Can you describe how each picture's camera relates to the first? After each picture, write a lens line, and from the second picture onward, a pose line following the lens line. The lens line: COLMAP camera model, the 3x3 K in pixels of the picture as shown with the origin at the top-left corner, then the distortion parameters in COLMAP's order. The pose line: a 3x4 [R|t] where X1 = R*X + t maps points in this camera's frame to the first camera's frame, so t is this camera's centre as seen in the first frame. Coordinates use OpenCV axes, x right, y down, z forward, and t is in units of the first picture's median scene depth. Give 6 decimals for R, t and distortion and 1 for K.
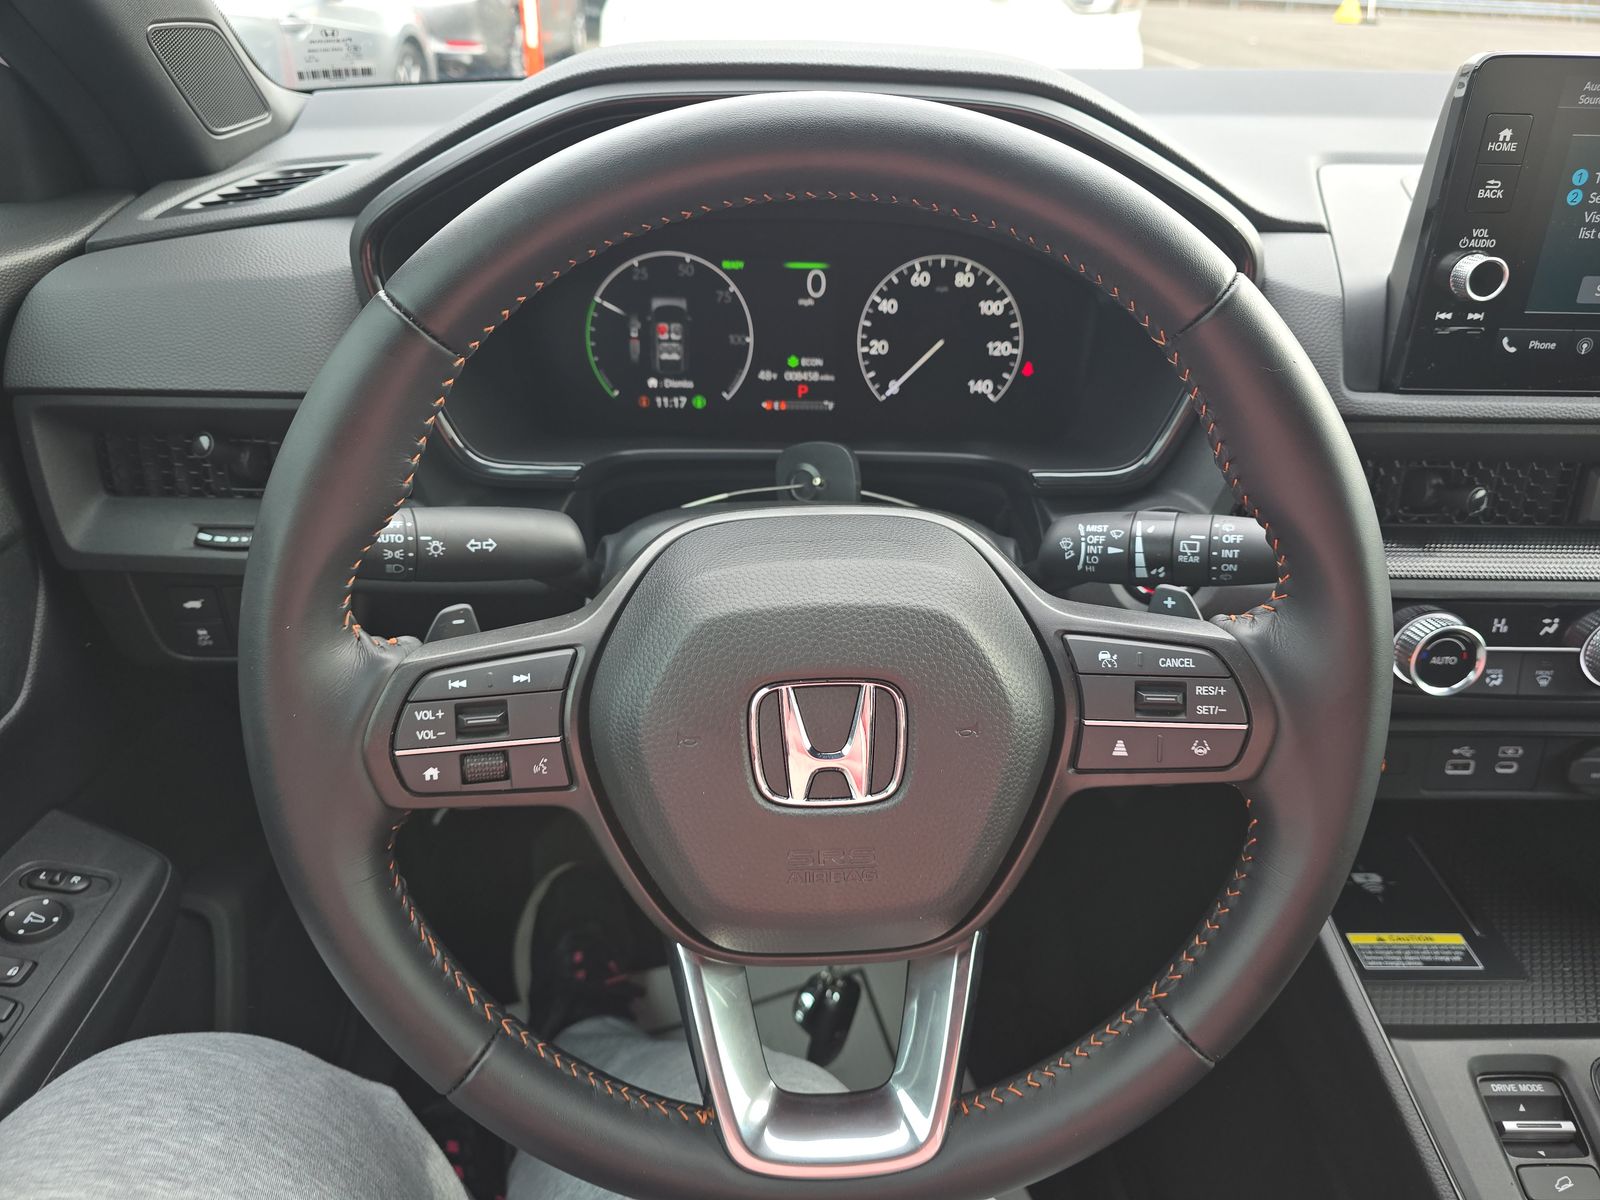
lens RADIAL K [[1185.6, 0, 800.4], [0, 1185.6, 613.9], [0, 0, 1]] dist [0.053804, -0.038531]
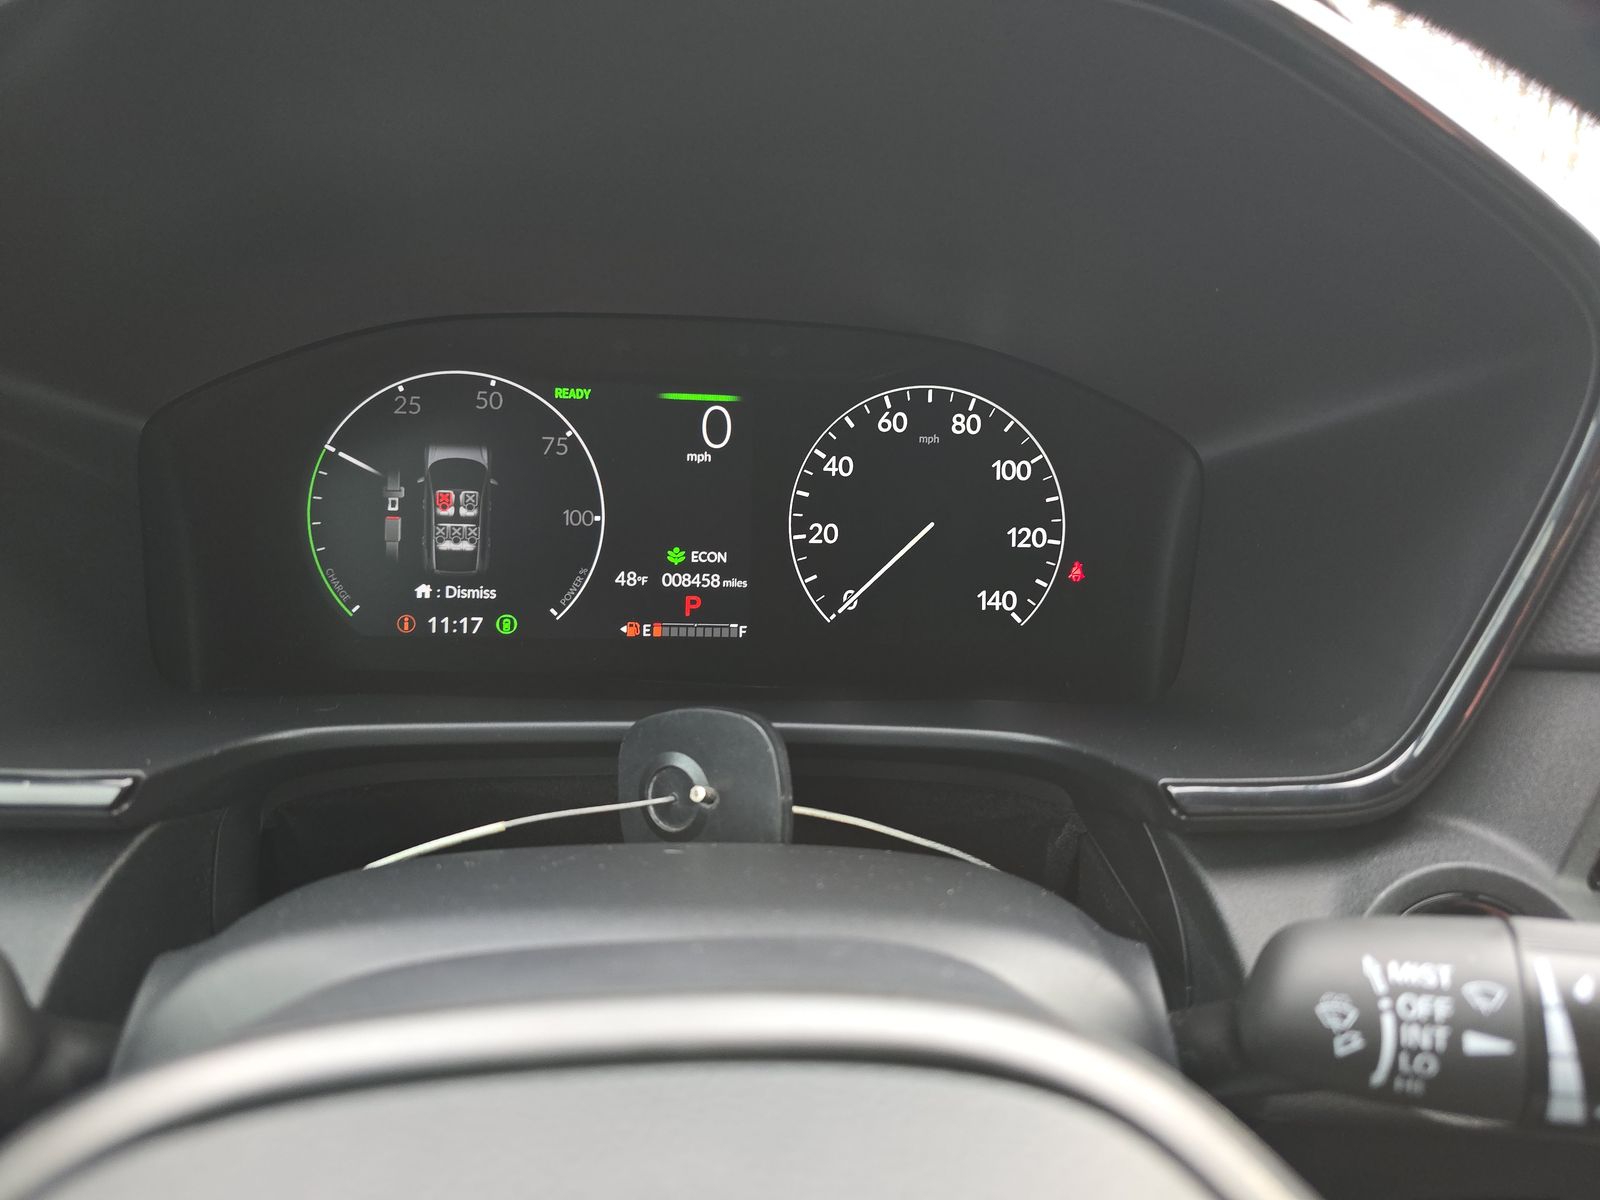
lens RADIAL K [[1185.6, 0, 800.2], [0, 1185.6, 602.2], [0, 0, 1]] dist [0.053804, -0.038531]
pose [[0.998773, 0.003850, 0.049365, 0.026044], [0.005422, 0.982472, -0.186330, -0.083635], [-0.049217, 0.186369, 0.981246, 0.441557]]
